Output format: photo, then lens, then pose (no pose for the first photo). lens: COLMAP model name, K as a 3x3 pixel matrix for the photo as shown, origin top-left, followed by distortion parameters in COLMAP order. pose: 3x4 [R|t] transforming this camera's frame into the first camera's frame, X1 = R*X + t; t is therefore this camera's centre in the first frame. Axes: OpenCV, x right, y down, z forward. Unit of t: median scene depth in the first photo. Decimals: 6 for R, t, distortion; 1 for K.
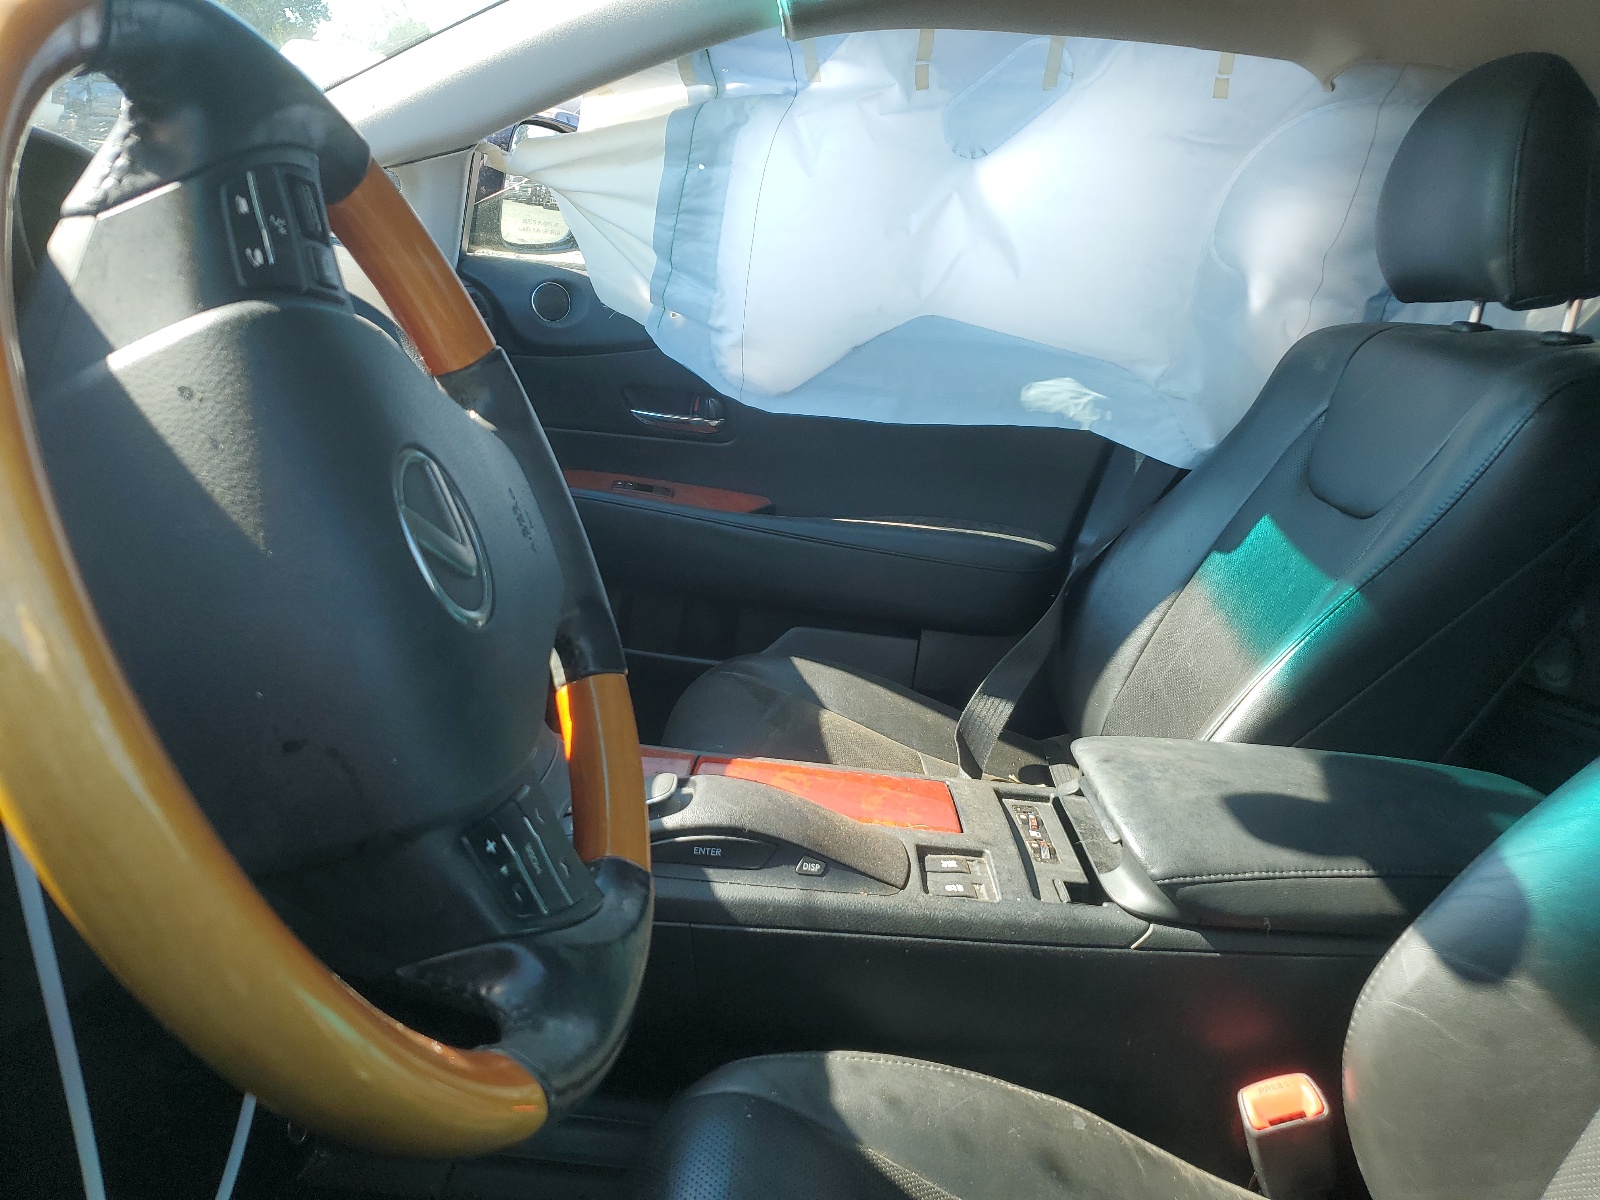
lens RADIAL K [[1248.0, 0, 799.7], [0, 1248.0, 603.0], [0, 0, 1]] dist [0.004779, -0.009589]
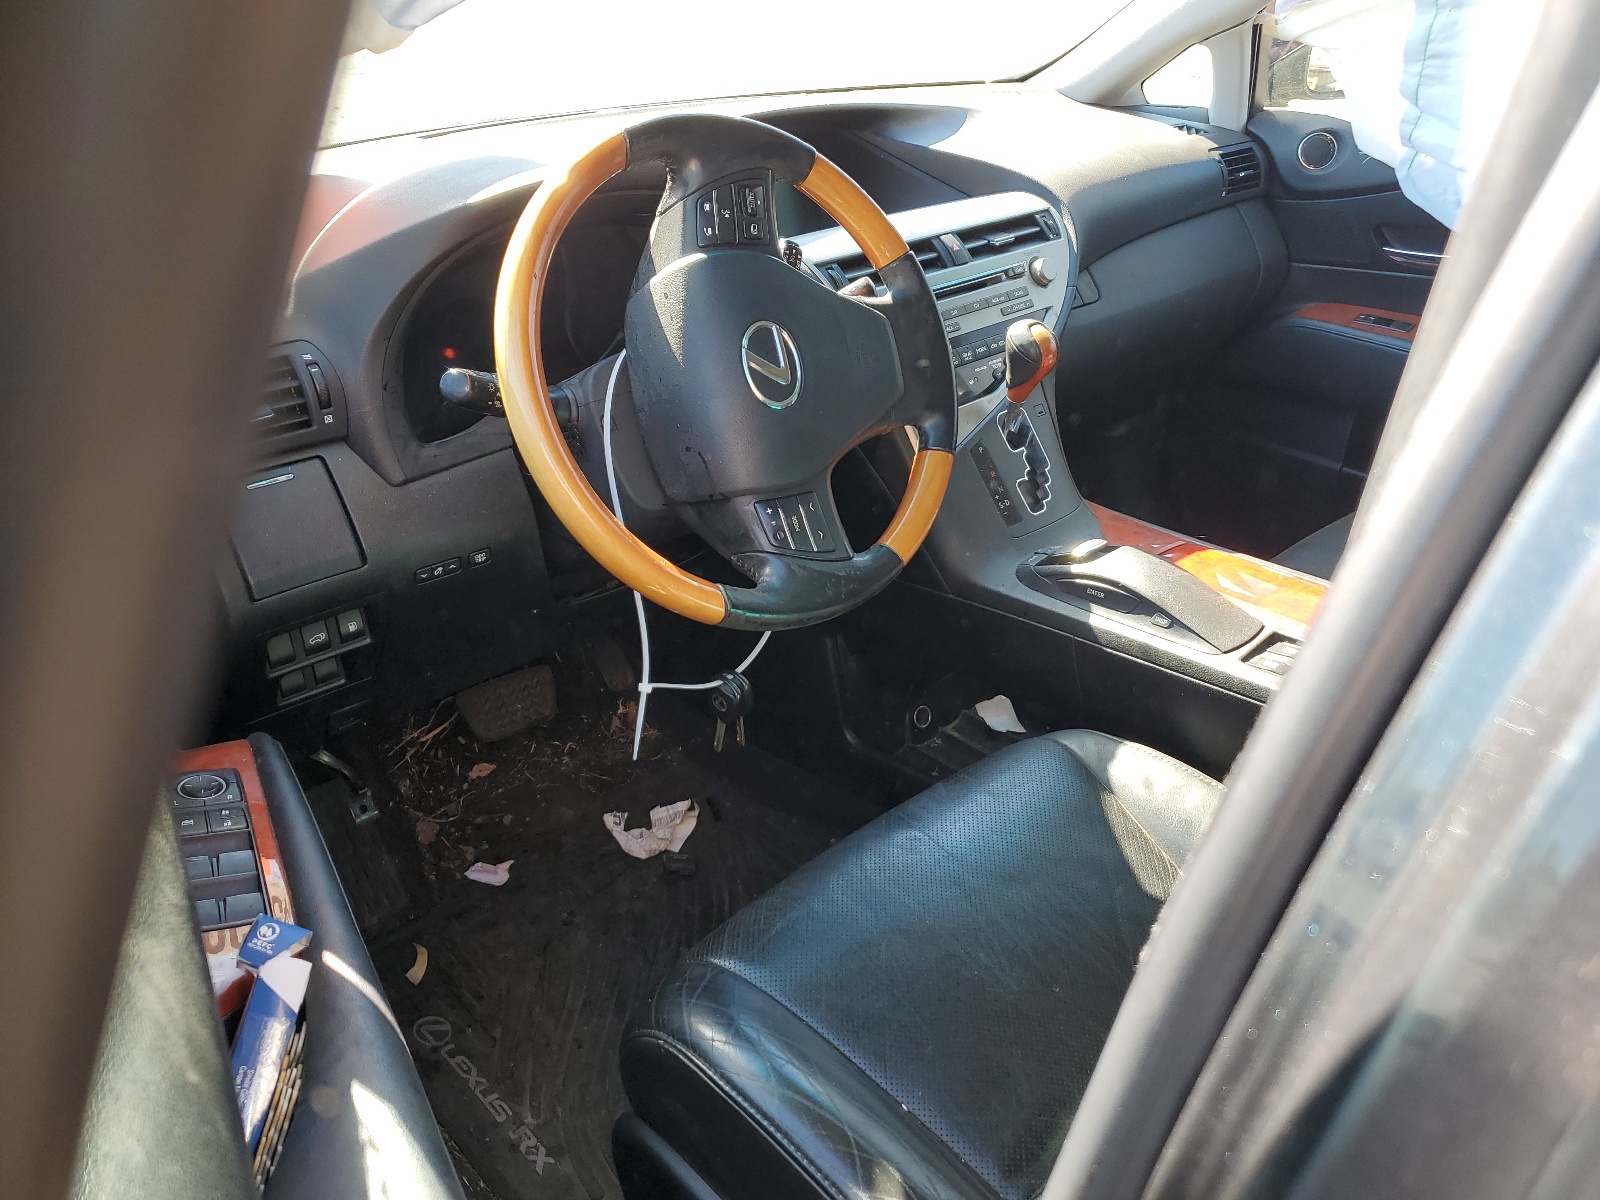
lens RADIAL K [[1248.0, 0, 800.6], [0, 1248.0, 598.5], [0, 0, 1]] dist [0.004779, -0.009589]
pose [[0.625638, 0.206785, -0.752209, 0.458719], [-0.088244, 0.976800, 0.195129, -0.025977], [0.775107, -0.055702, 0.629370, -0.098668]]
